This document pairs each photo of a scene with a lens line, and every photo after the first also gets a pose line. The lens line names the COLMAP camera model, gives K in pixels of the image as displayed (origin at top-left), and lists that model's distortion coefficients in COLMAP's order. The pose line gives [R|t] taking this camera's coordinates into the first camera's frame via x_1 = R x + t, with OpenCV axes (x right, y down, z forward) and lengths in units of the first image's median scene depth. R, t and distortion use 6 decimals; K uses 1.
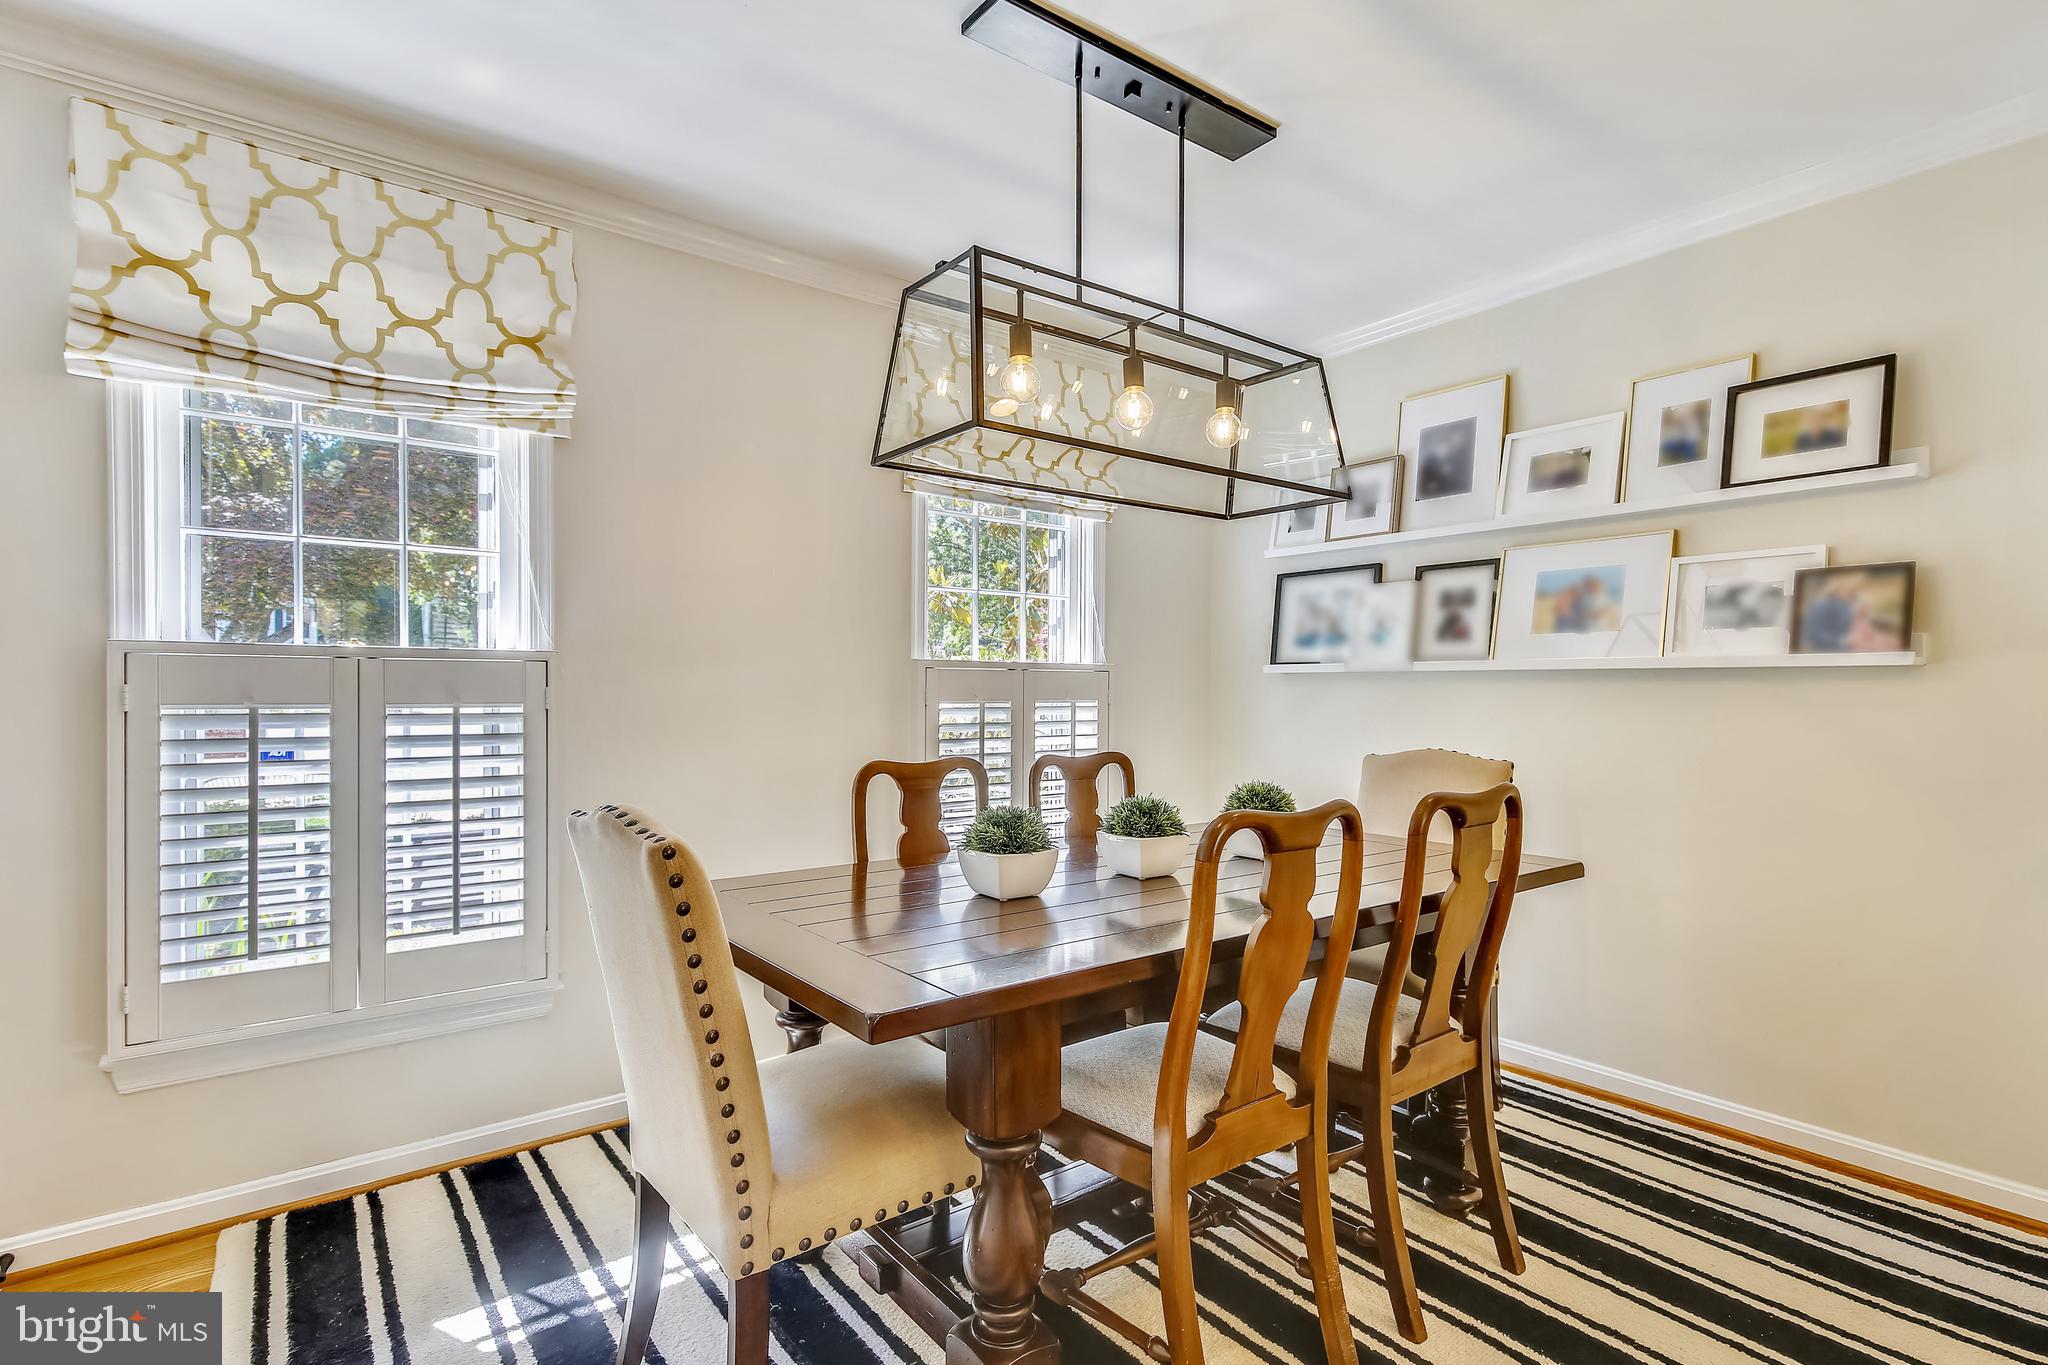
lens RADIAL K [[995.1, 0, 1032.7], [0, 995.1, 697.5], [0, 0, 1]] dist [0.019514, -0.008717]
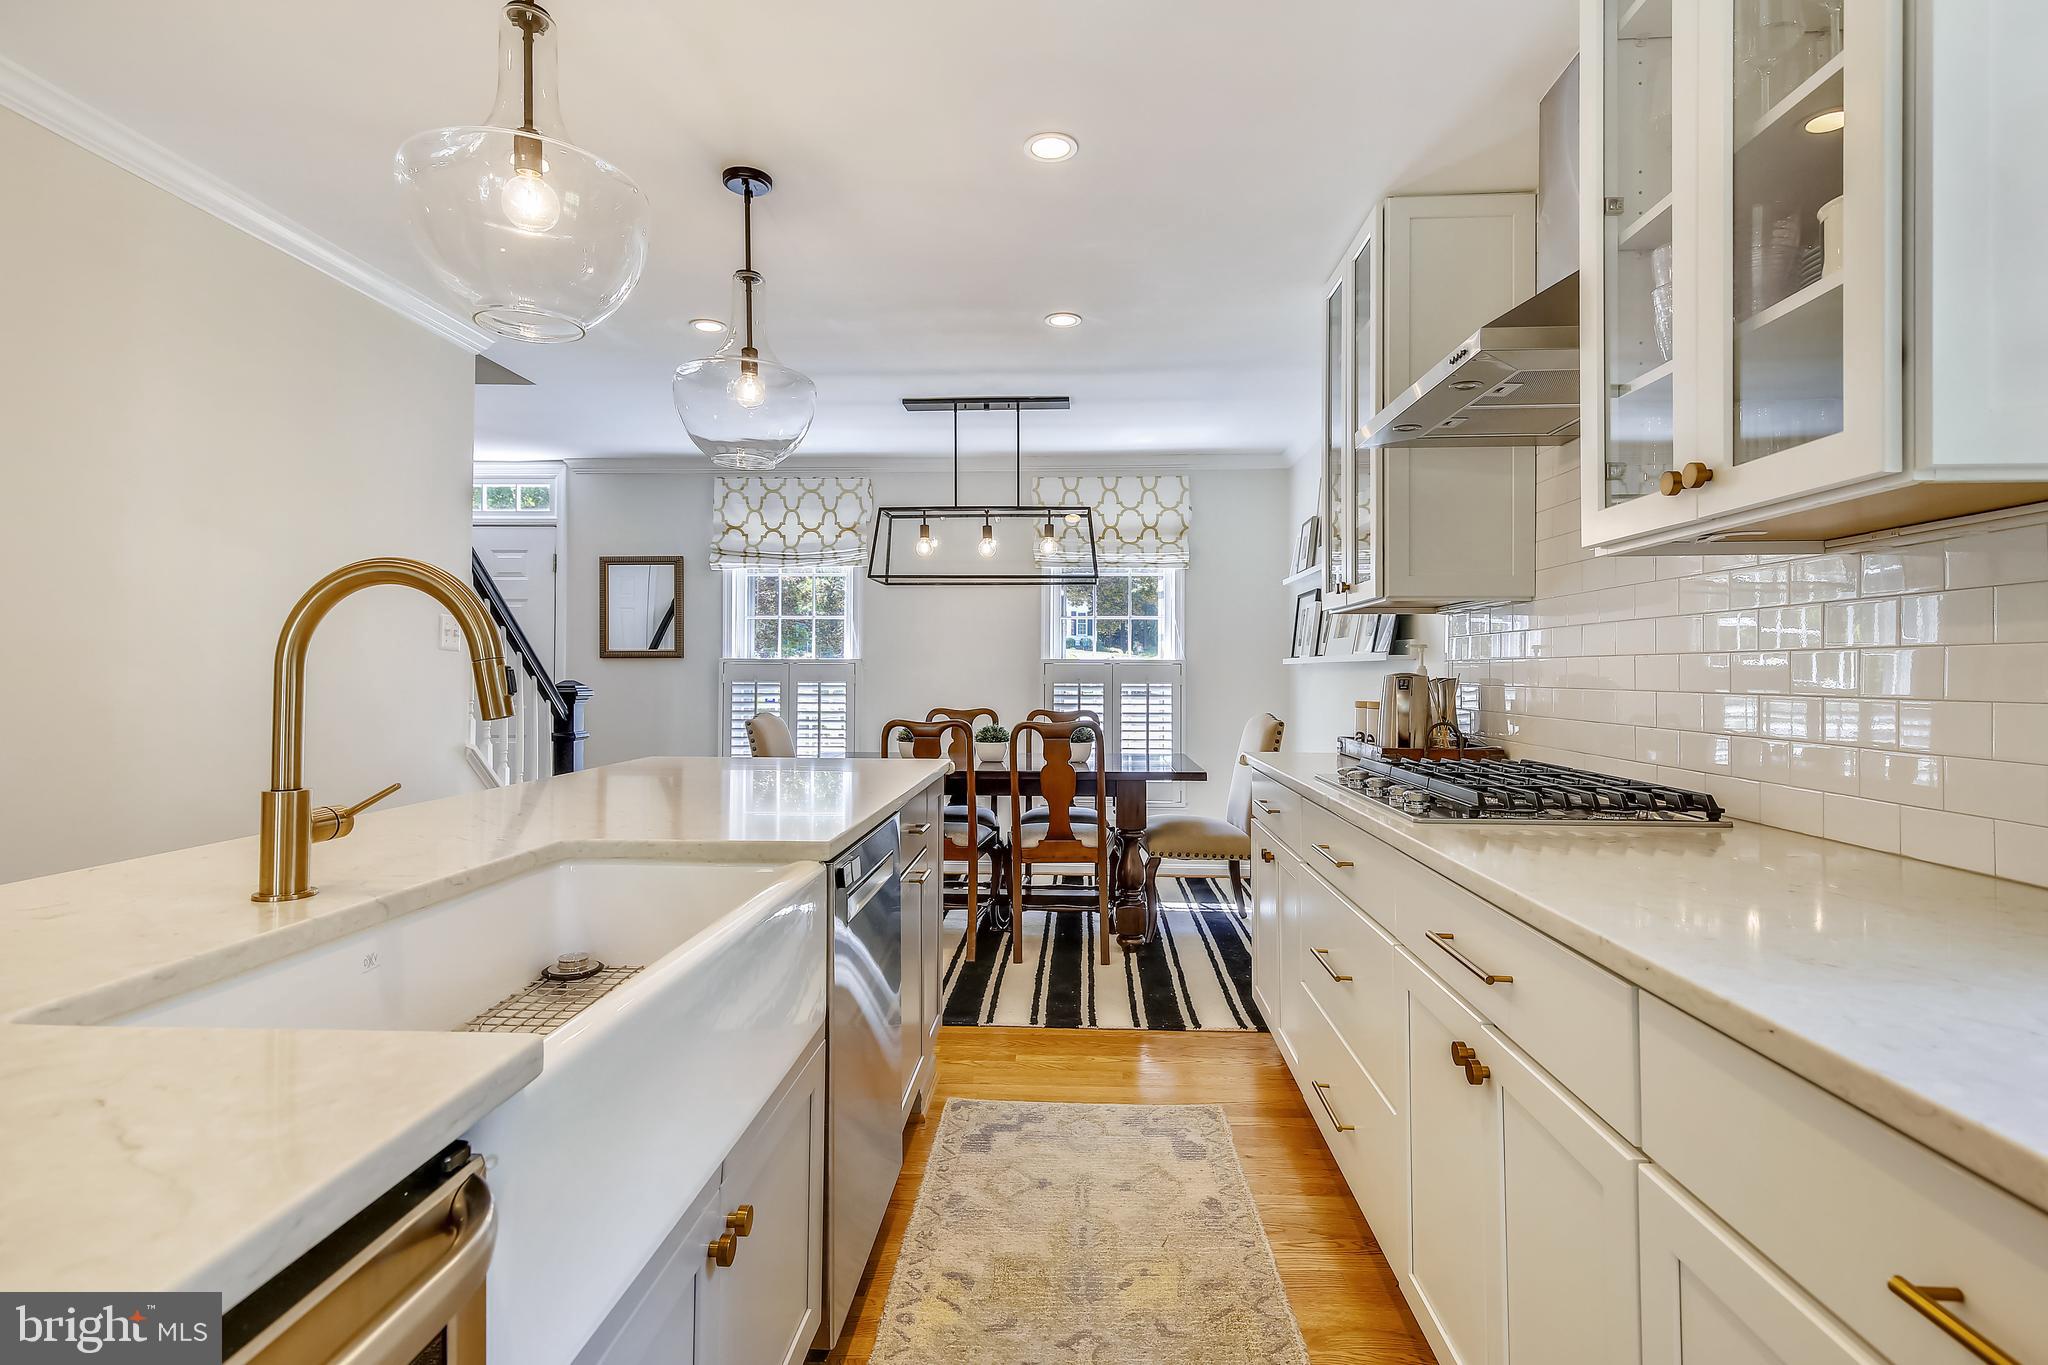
lens RADIAL K [[993.4, 0, 1044.4], [0, 993.4, 661.0], [0, 0, 1]] dist [0.009281, 0.000311]
pose [[0.762335, -0.010569, -0.647096, 1.385725], [-0.006222, 0.999701, -0.023658, 0.009005], [0.647153, 0.022062, 0.762041, -0.494422]]
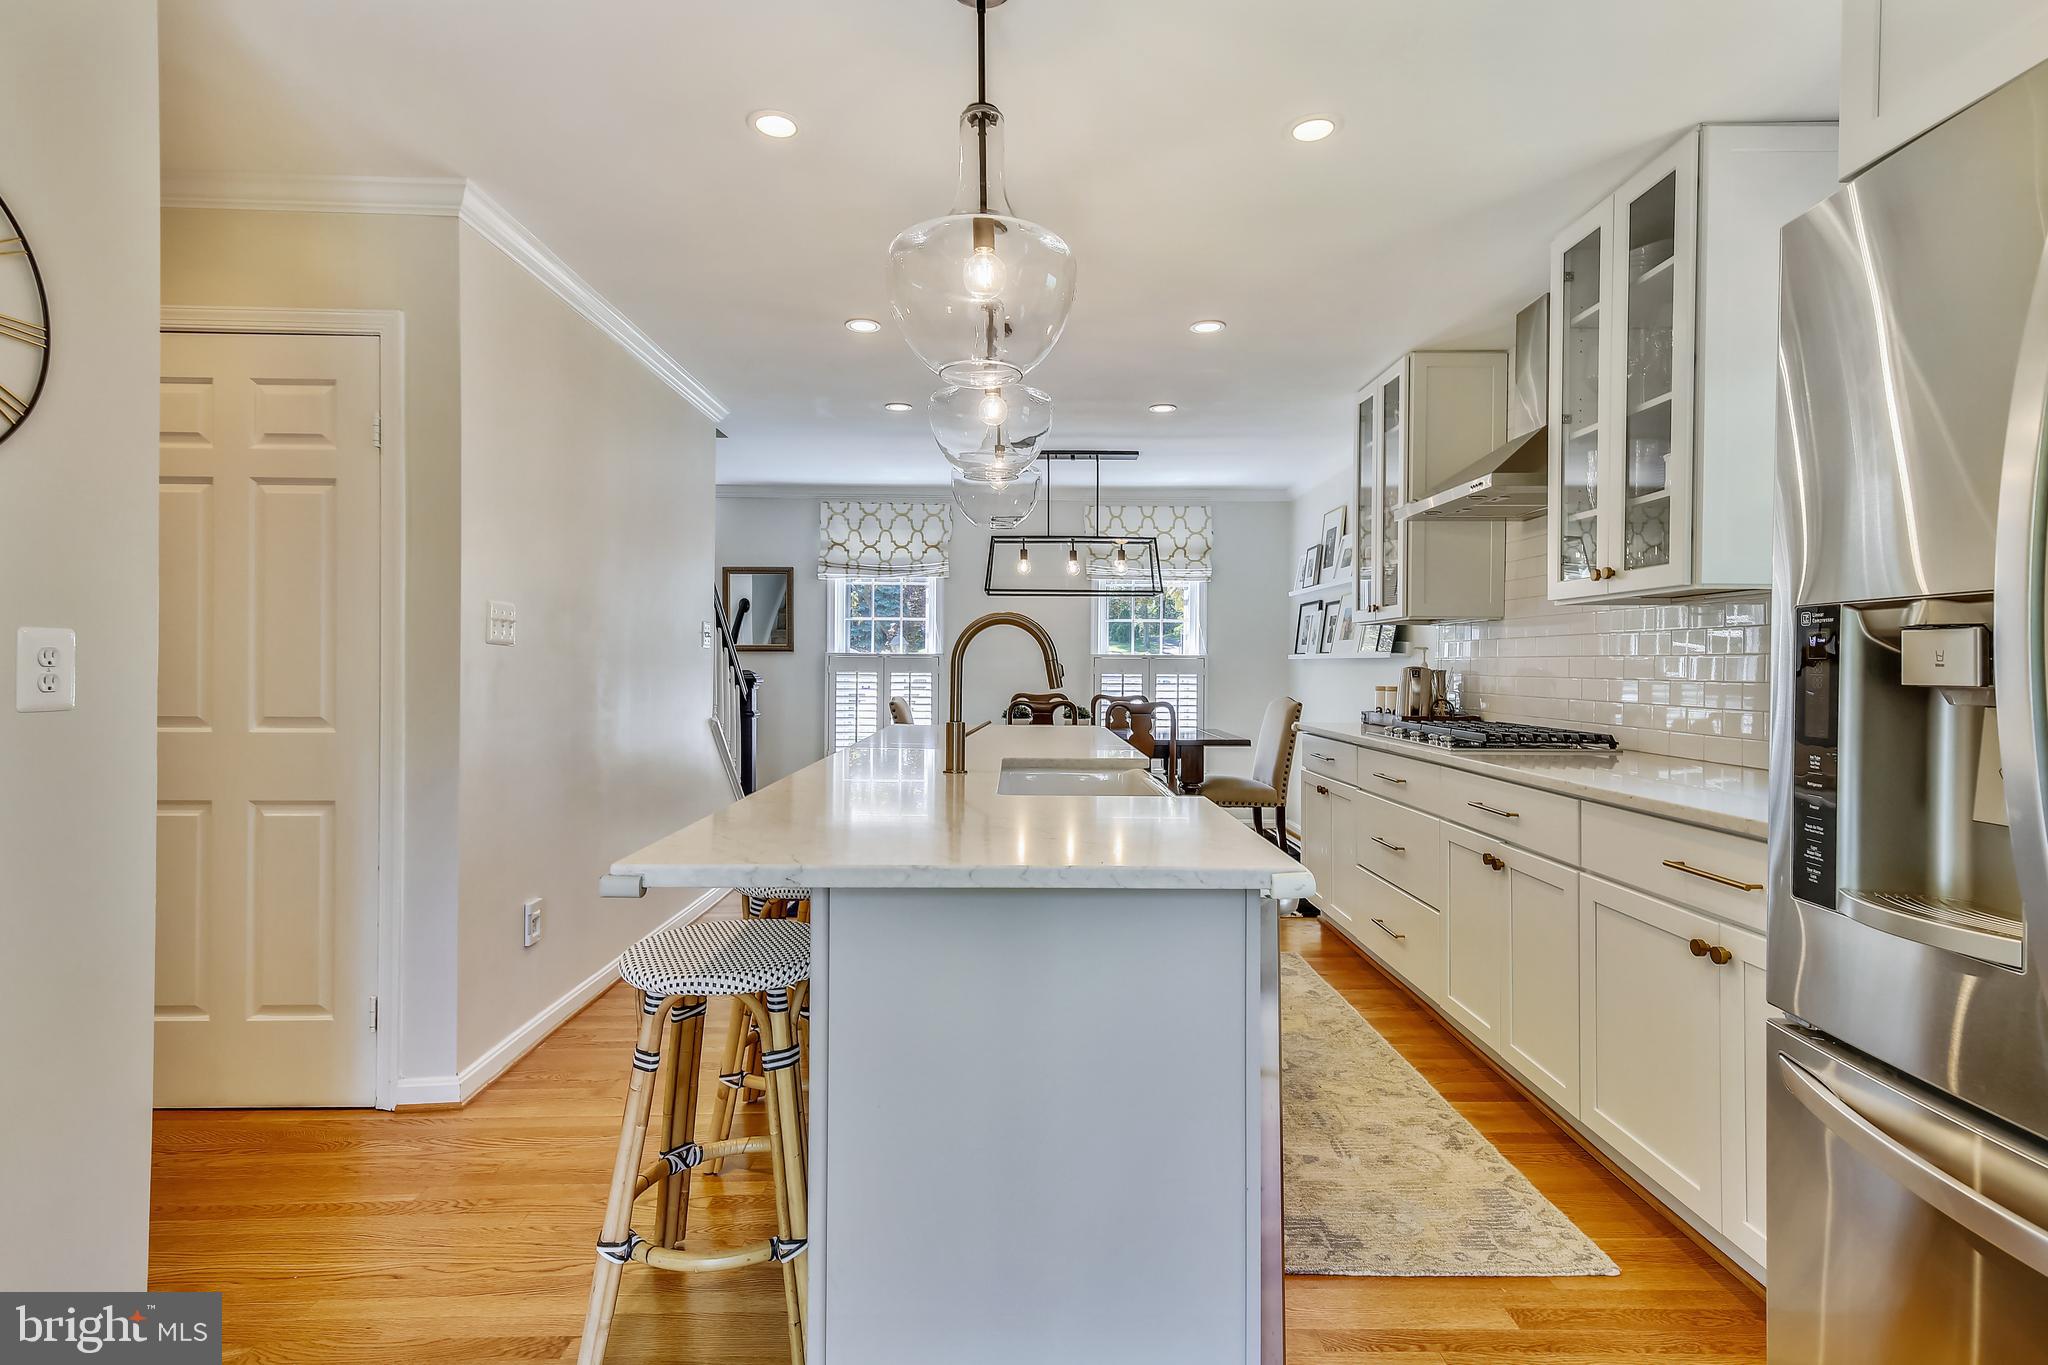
lens RADIAL K [[993.4, 0, 1034.8], [0, 993.4, 677.1], [0, 0, 1]] dist [0.009281, 0.000311]
pose [[0.800901, 0.007046, -0.598755, 1.461278], [-0.008651, 0.999963, 0.000195, 0.017030], [0.598734, 0.005024, 0.800932, -1.129481]]
